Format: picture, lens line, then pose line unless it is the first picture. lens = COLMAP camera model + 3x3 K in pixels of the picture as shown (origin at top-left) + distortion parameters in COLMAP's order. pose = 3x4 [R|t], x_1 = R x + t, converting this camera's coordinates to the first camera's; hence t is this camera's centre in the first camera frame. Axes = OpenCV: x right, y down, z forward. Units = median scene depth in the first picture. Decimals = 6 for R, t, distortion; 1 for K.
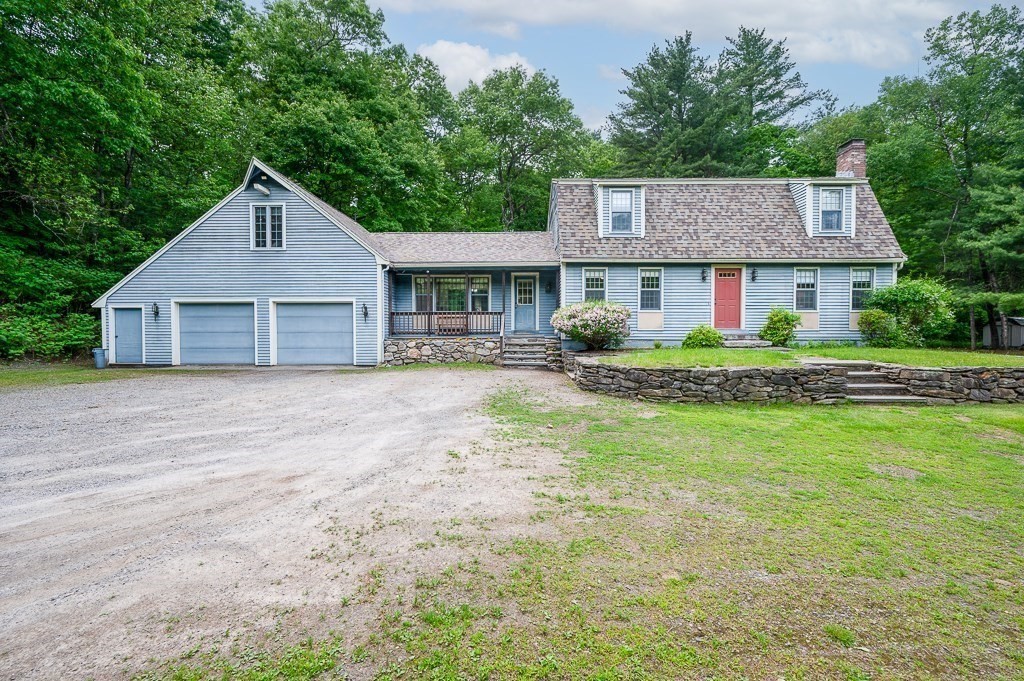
lens RADIAL K [[422.6, 0, 508.5], [0, 422.6, 338.2], [0, 0, 1]] dist [-0.003124, -0.000222]
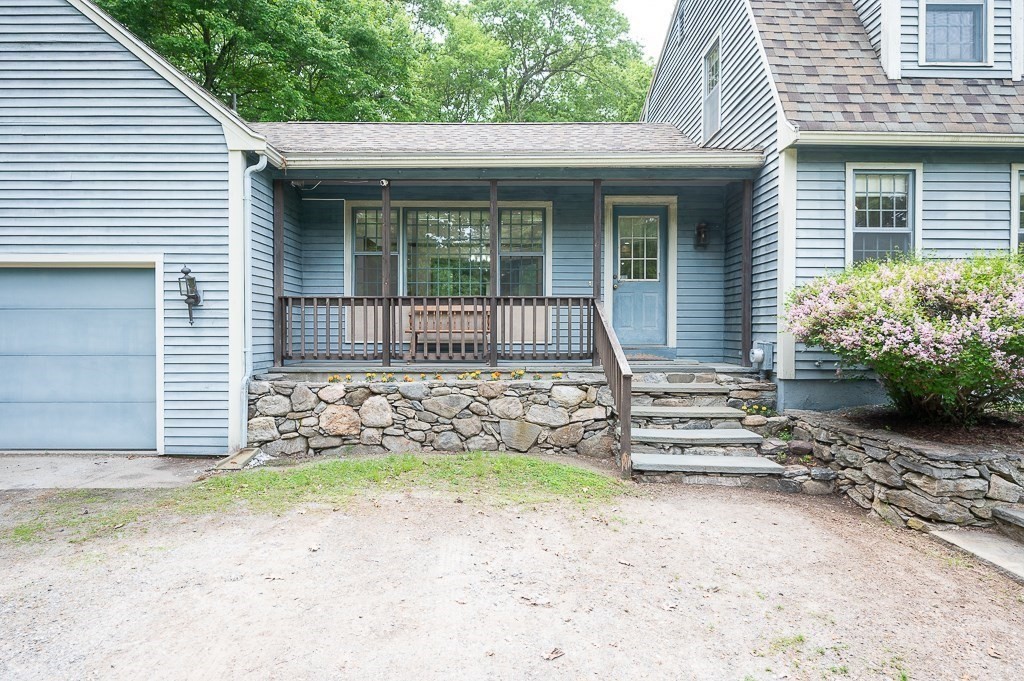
lens RADIAL K [[553.9, 0, 513.7], [0, 553.9, 340.0], [0, 0, 1]] dist [-0.002317, -0.000402]
pose [[0.999796, 0.003348, 0.019936, -0.094671], [-0.003196, 0.999965, -0.007679, -0.023432], [-0.019961, 0.007614, 0.999772, 0.555704]]
